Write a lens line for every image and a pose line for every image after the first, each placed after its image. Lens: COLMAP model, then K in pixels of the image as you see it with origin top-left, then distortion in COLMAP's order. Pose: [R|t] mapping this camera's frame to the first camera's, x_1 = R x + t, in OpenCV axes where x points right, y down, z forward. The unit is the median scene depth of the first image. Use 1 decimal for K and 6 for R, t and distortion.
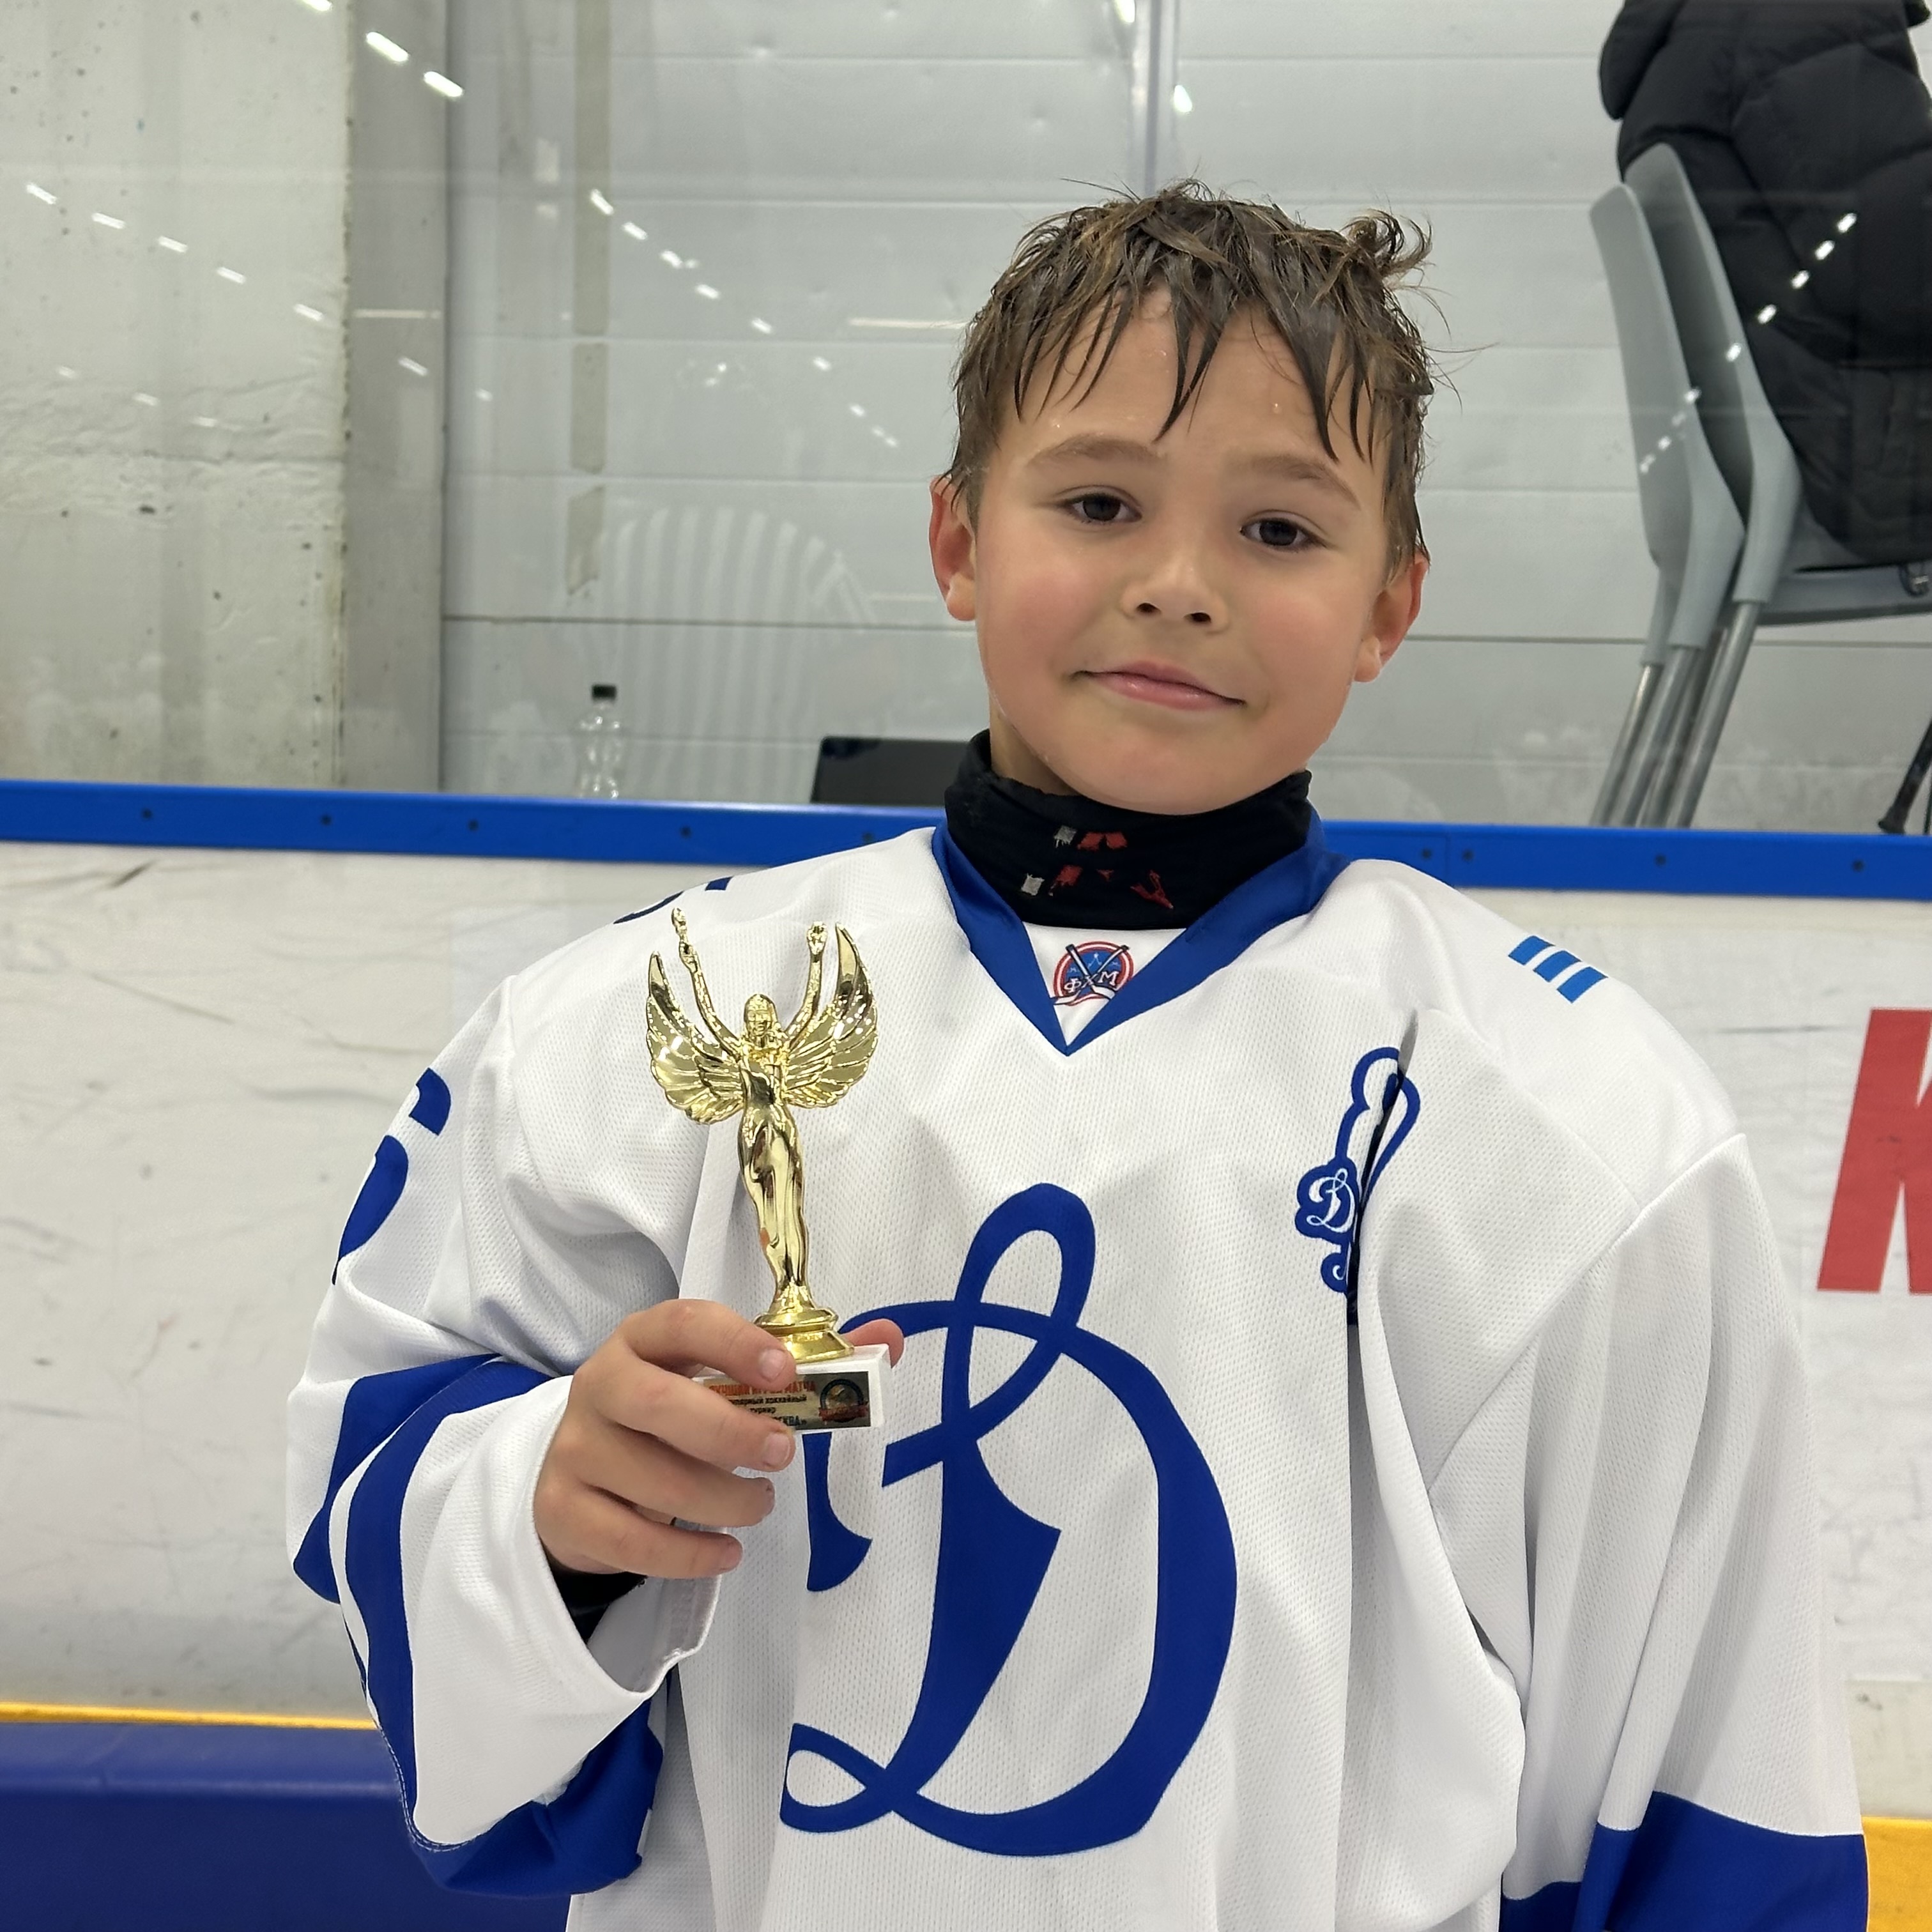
lens RADIAL K [[3536.9, 0, 970.3], [0, 3536.9, 976.4], [0, 0, 1]] dist [0.141278, 0.000000]
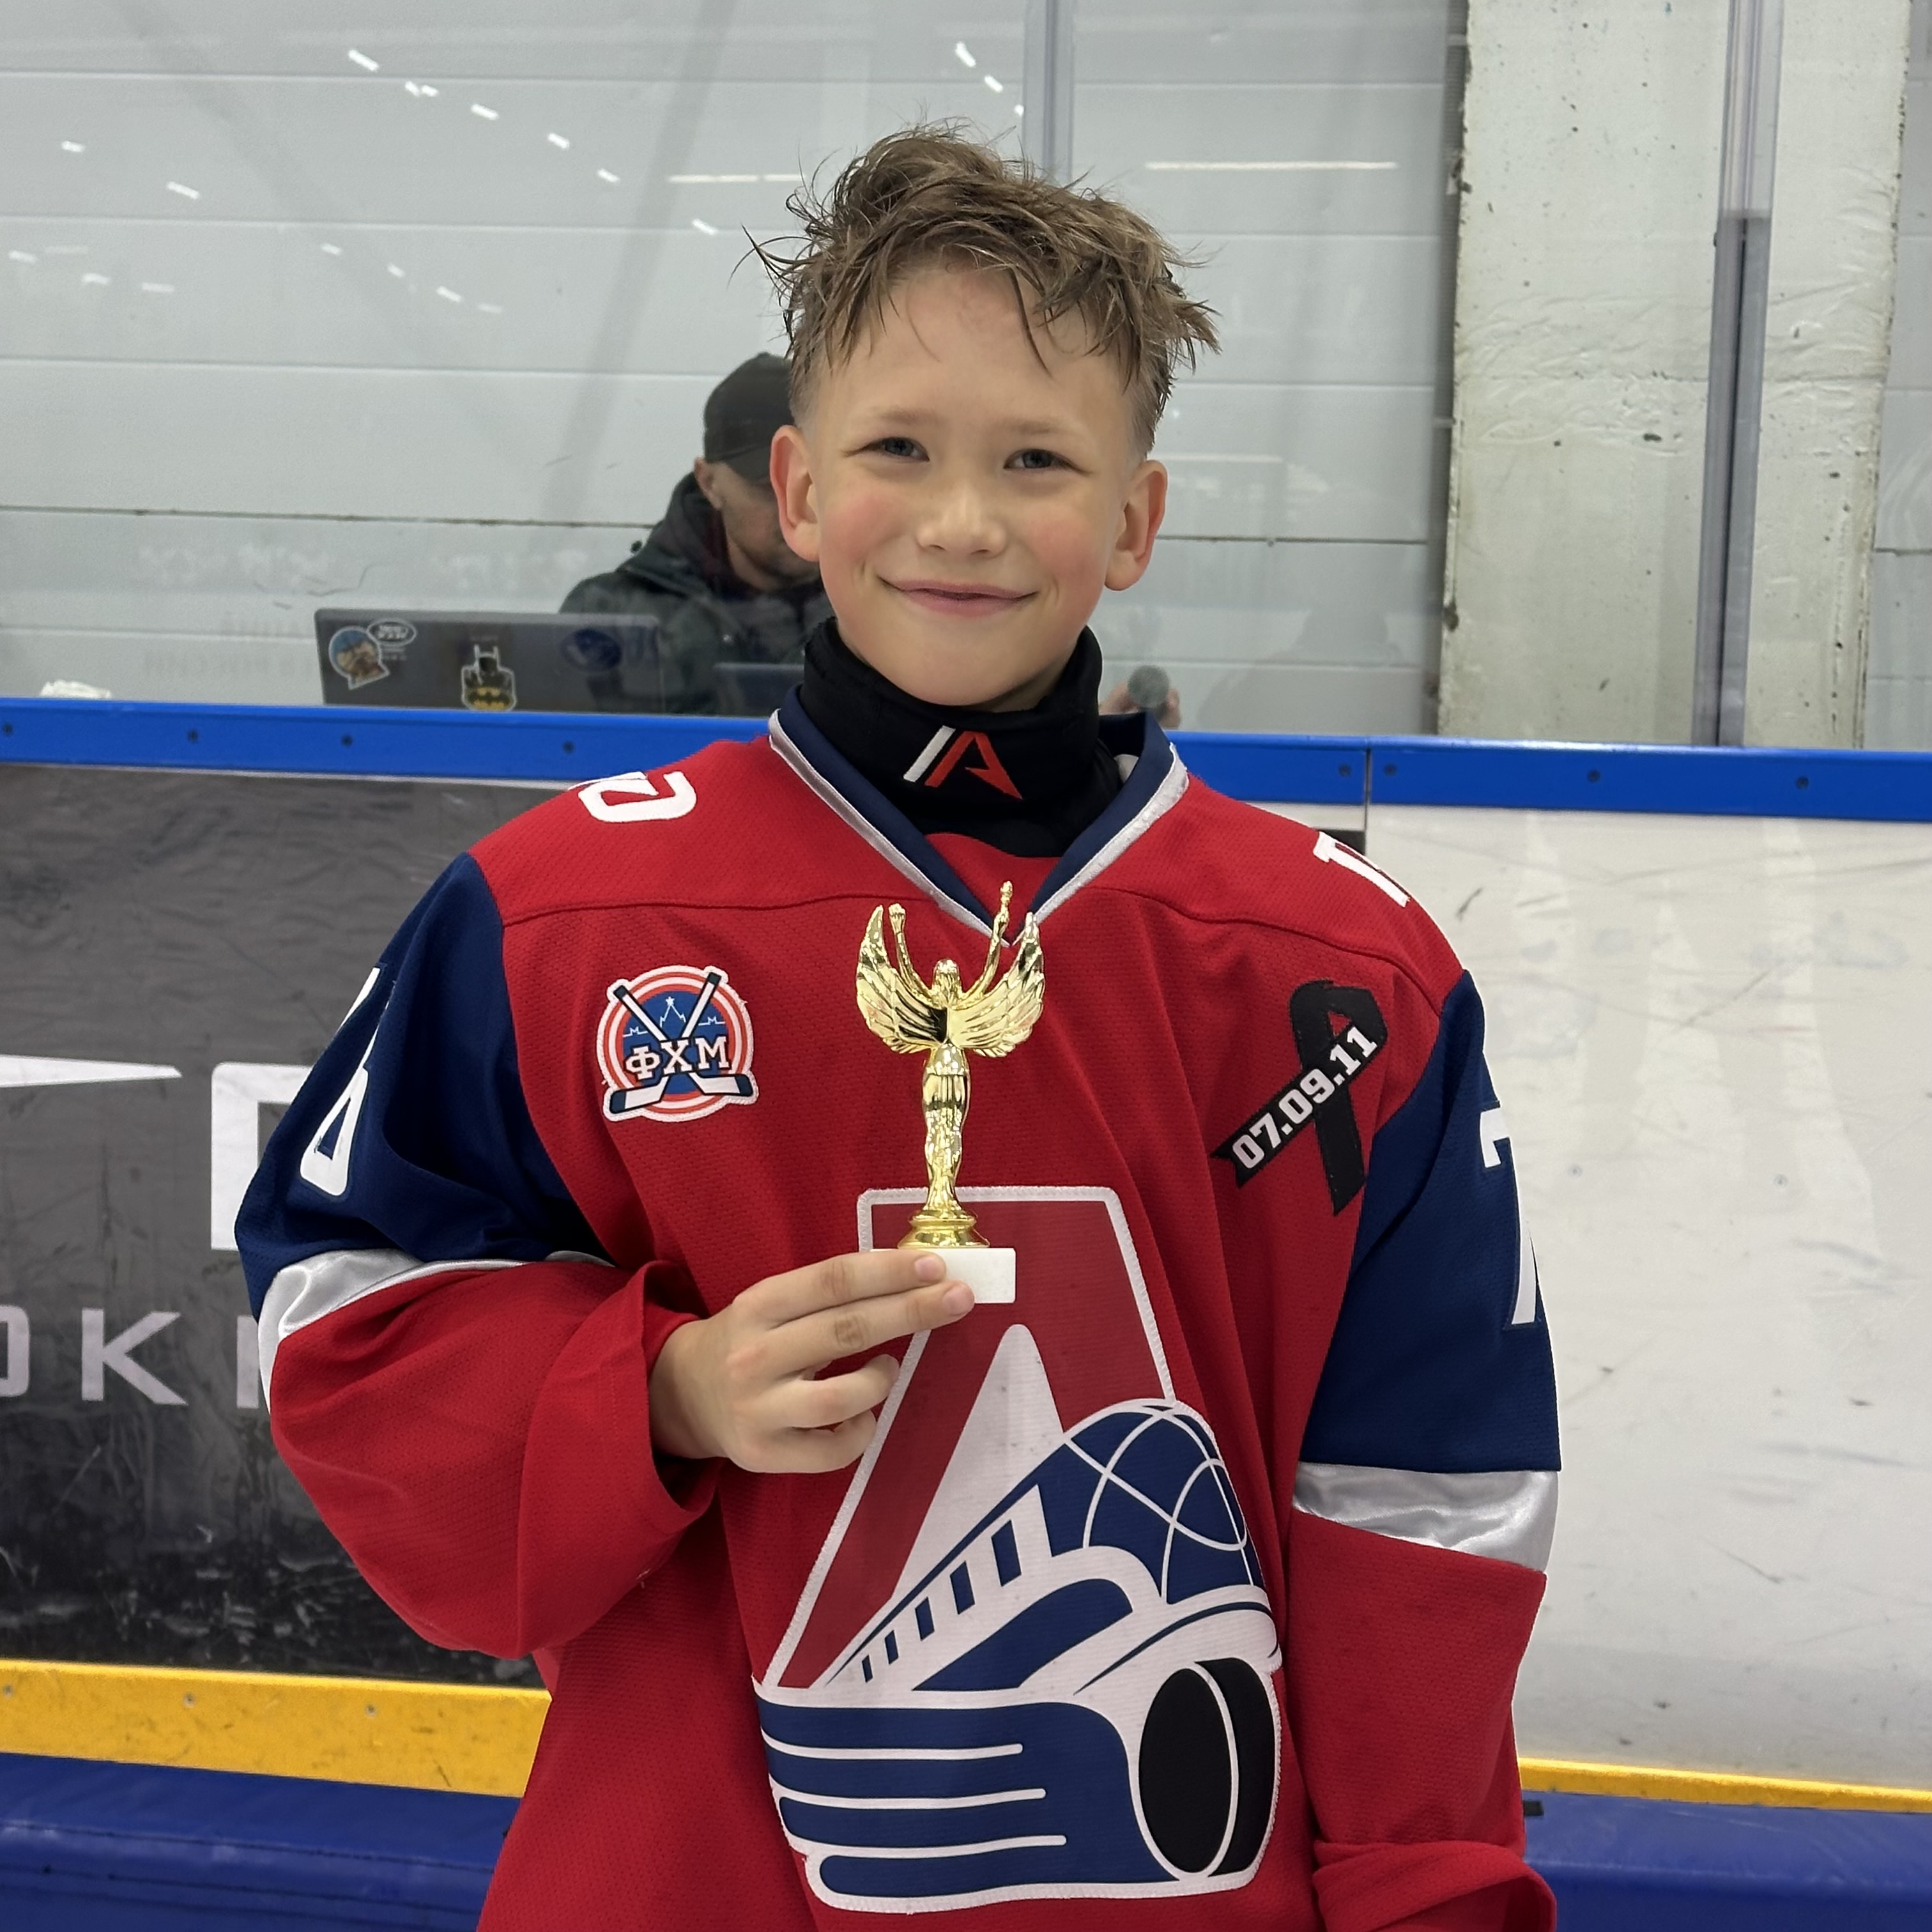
lens RADIAL K [[3579.4, 0, 986.3], [0, 3579.4, 964.5], [0, 0, 1]] dist [0.131282, 0.000000]
pose [[0.999546, 0.003448, -0.029926, -0.373058], [-0.002695, 0.999679, 0.025188, -0.019650], [0.030003, -0.025096, 0.999235, 0.078384]]
